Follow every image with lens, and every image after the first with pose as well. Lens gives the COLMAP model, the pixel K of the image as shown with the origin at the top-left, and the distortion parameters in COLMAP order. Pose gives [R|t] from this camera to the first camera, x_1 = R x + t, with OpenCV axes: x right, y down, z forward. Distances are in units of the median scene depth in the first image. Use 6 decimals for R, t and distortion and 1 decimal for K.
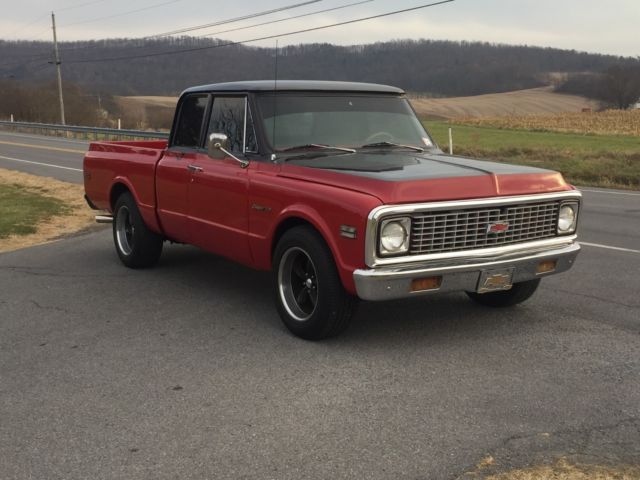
lens RADIAL K [[829.0, 0, 320.0], [0, 829.0, 240.0], [0, 0, 1]] dist [0.086995, -0.082961]
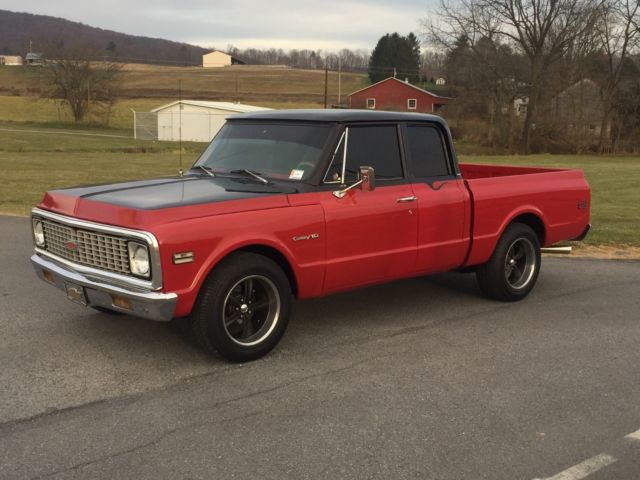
lens RADIAL K [[829.0, 0, 320.0], [0, 829.0, 240.0], [0, 0, 1]] dist [0.086995, -0.082961]
pose [[0.125763, 0.147324, -0.981060, 1.336728], [-0.165103, 0.978229, 0.125734, -0.214853], [0.978225, 0.146164, 0.147349, 1.157564]]
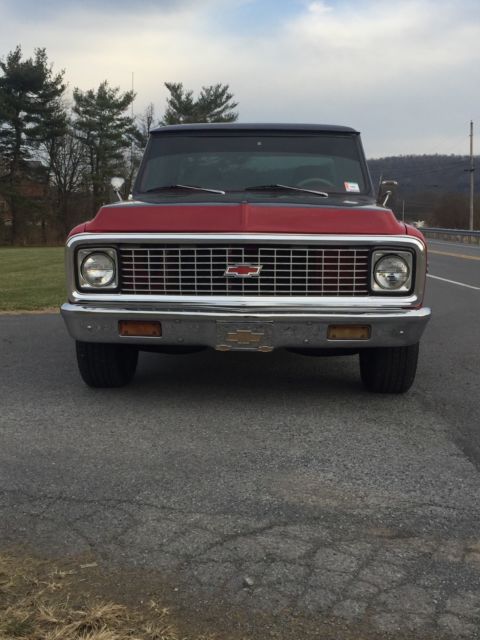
lens RADIAL K [[829.0, 0, 240.0], [0, 829.0, 320.0], [0, 0, 1]] dist [0.086995, -0.082961]
pose [[0.803813, 0.072586, -0.590437, 0.688754], [-0.096406, 0.995302, -0.008888, 0.039828], [0.587018, 0.064066, 0.807035, 0.355084]]
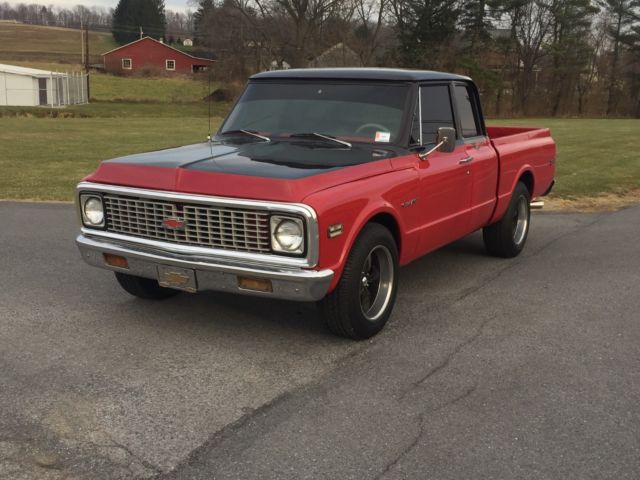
lens RADIAL K [[829.0, 0, 320.0], [0, 829.0, 240.0], [0, 0, 1]] dist [0.086995, -0.082961]
pose [[0.428073, 0.174091, -0.886818, 1.140186], [-0.152925, 0.981074, 0.118776, -0.136084], [0.890712, 0.084772, 0.446594, 0.724437]]
